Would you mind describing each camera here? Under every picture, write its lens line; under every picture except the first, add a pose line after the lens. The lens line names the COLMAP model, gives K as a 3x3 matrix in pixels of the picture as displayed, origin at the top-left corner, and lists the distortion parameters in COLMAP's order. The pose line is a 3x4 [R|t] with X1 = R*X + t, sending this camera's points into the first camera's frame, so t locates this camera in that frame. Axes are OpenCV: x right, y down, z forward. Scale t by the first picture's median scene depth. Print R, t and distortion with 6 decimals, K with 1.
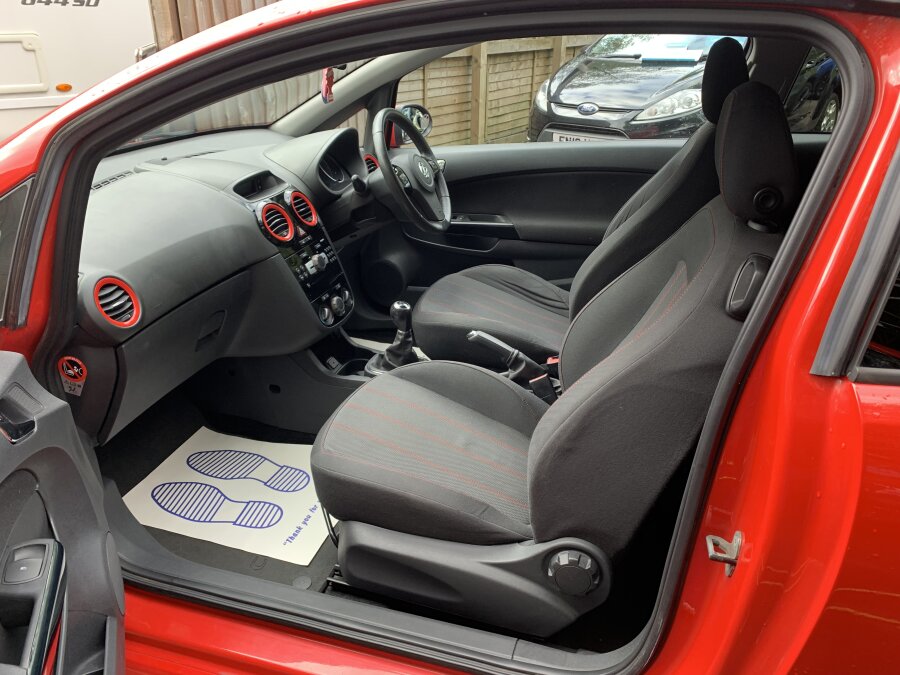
lens RADIAL K [[688.9, 0, 450.0], [0, 688.9, 337.5], [0, 0, 1]] dist [0.032105, -0.035001]
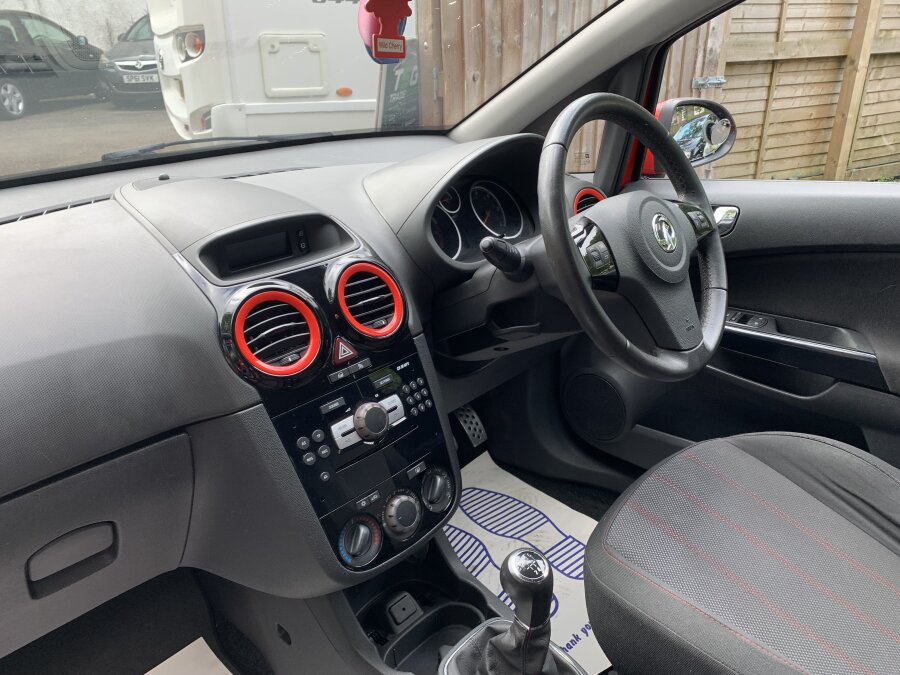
lens RADIAL K [[688.9, 0, 450.0], [0, 688.9, 337.5], [0, 0, 1]] dist [0.032105, -0.035001]
pose [[0.894037, 0.153686, -0.420808, 0.036121], [-0.163581, 0.986448, 0.012727, -0.158031], [0.417061, 0.057457, 0.907061, 0.535912]]
